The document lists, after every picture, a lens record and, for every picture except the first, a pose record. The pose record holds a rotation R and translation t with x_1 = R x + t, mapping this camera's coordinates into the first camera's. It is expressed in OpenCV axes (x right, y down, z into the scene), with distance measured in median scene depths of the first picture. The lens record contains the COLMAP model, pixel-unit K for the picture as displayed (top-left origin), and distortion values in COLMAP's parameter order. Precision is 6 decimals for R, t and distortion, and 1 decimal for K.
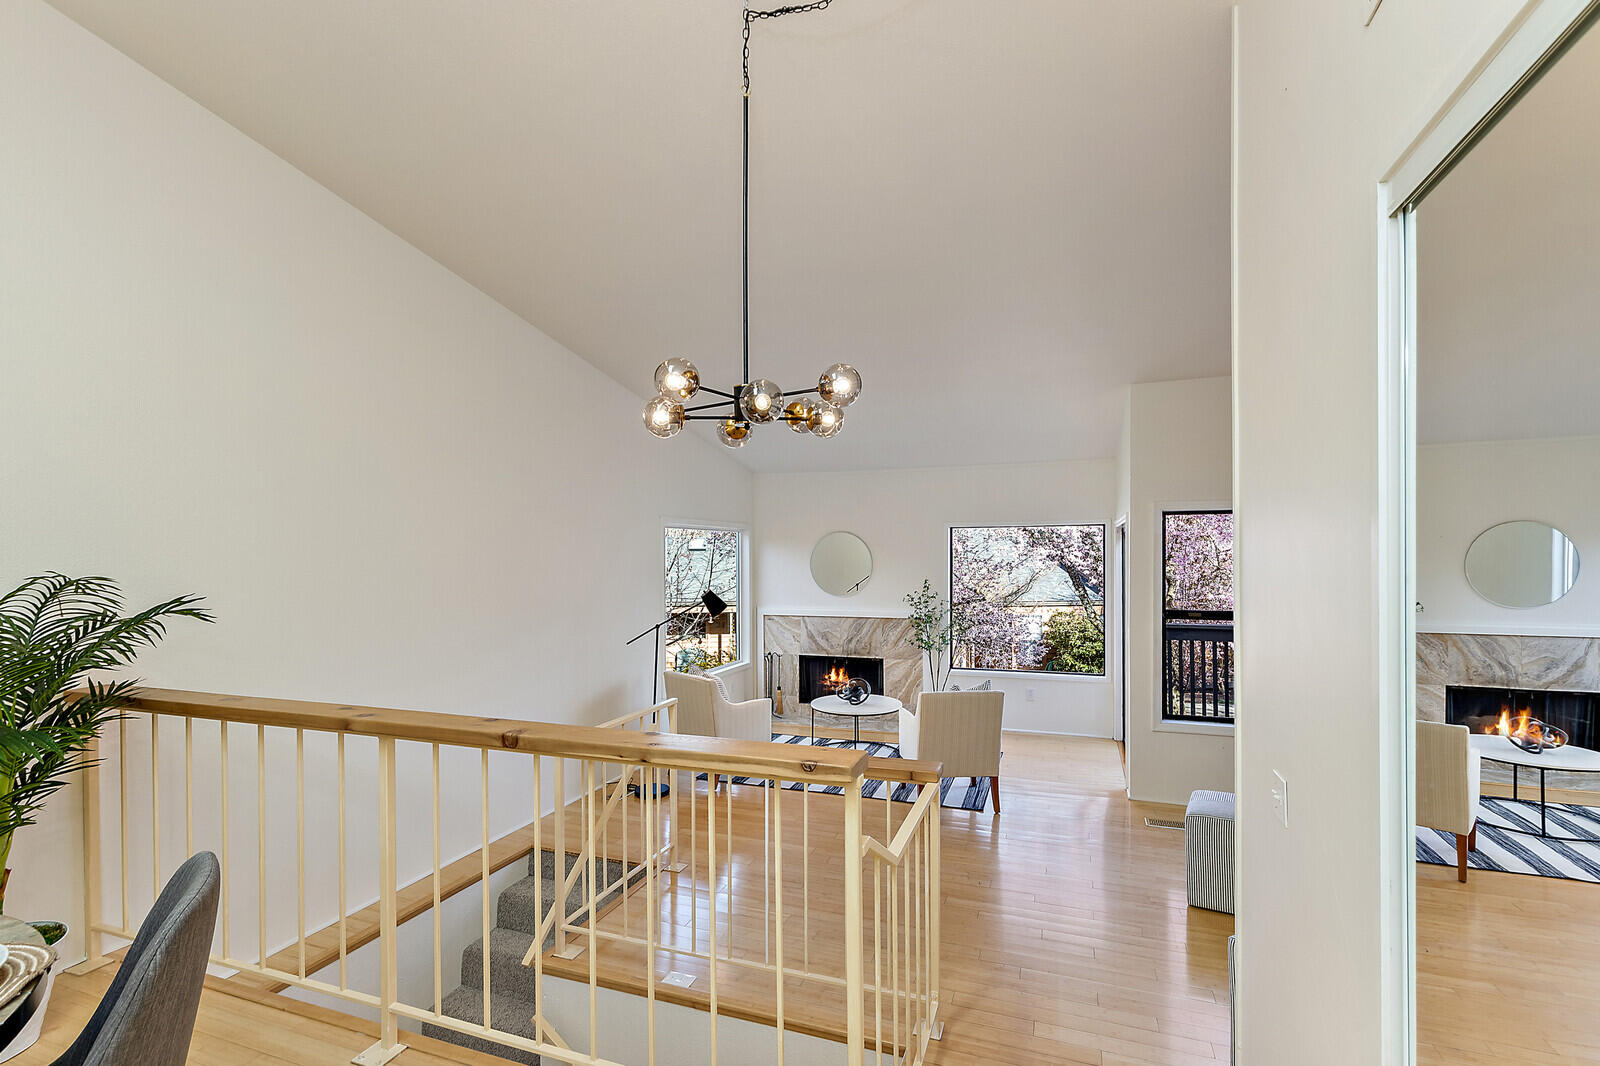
lens RADIAL K [[727.8, 0, 803.8], [0, 727.8, 562.2], [0, 0, 1]] dist [0.007671, -0.002673]
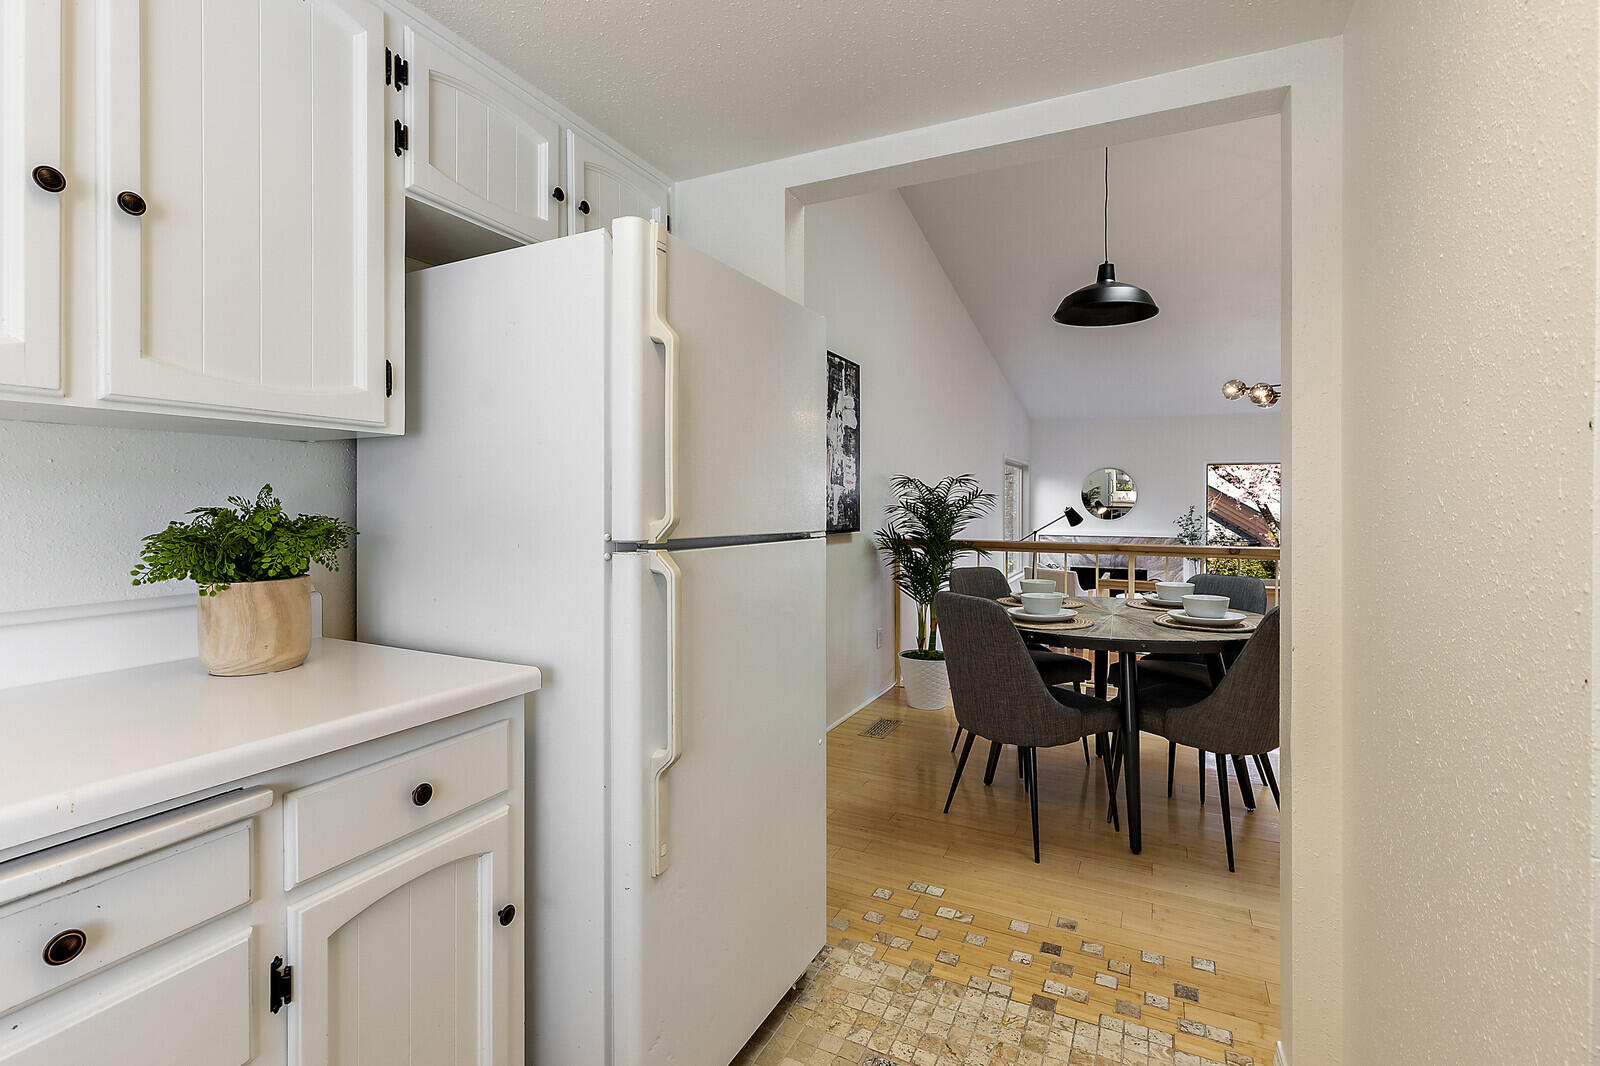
lens RADIAL K [[727.8, 0, 808.0], [0, 727.8, 505.1], [0, 0, 1]] dist [0.007671, -0.002673]
pose [[0.994747, 0.007597, -0.102078, -0.354120], [-0.008043, 0.999960, -0.003952, 0.032758], [0.102044, 0.004752, 0.994769, -0.301576]]
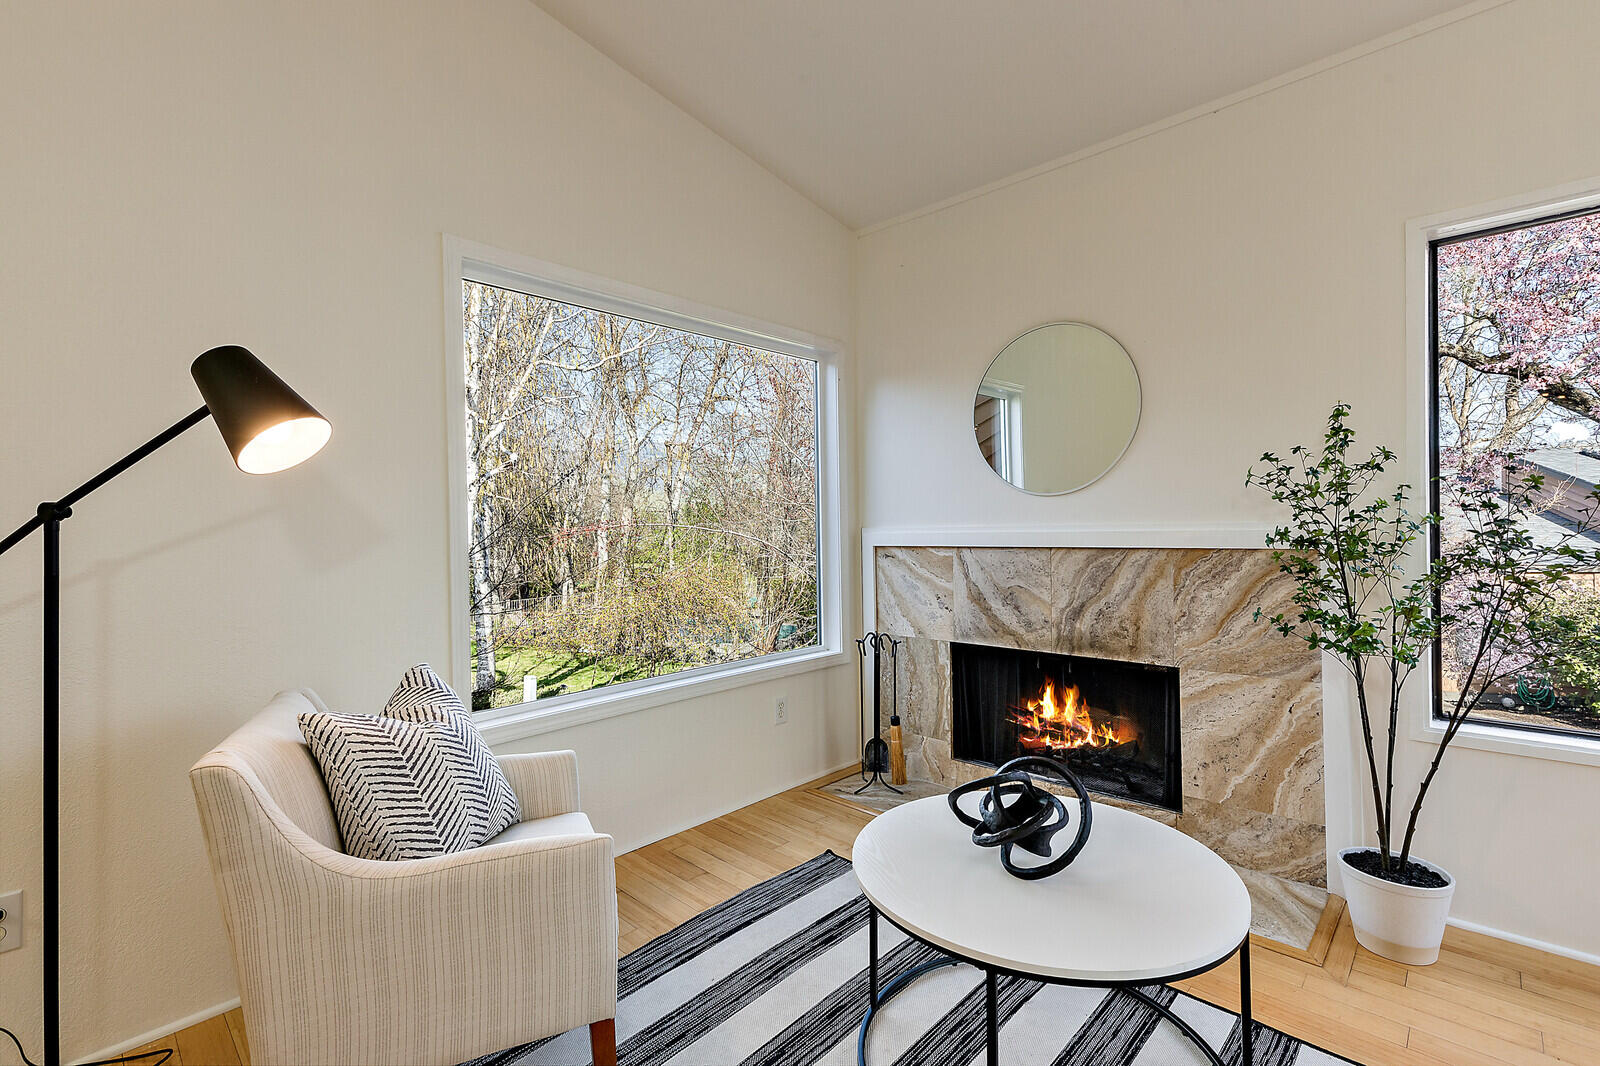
lens RADIAL K [[727.8, 0, 792.7], [0, 727.8, 529.5], [0, 0, 1]] dist [0.007671, -0.002673]
pose [[0.917483, -0.007574, -0.397702, 0.083780], [0.007304, 0.999971, -0.002194, 0.070136], [0.397707, -0.000892, 0.917512, 0.644474]]
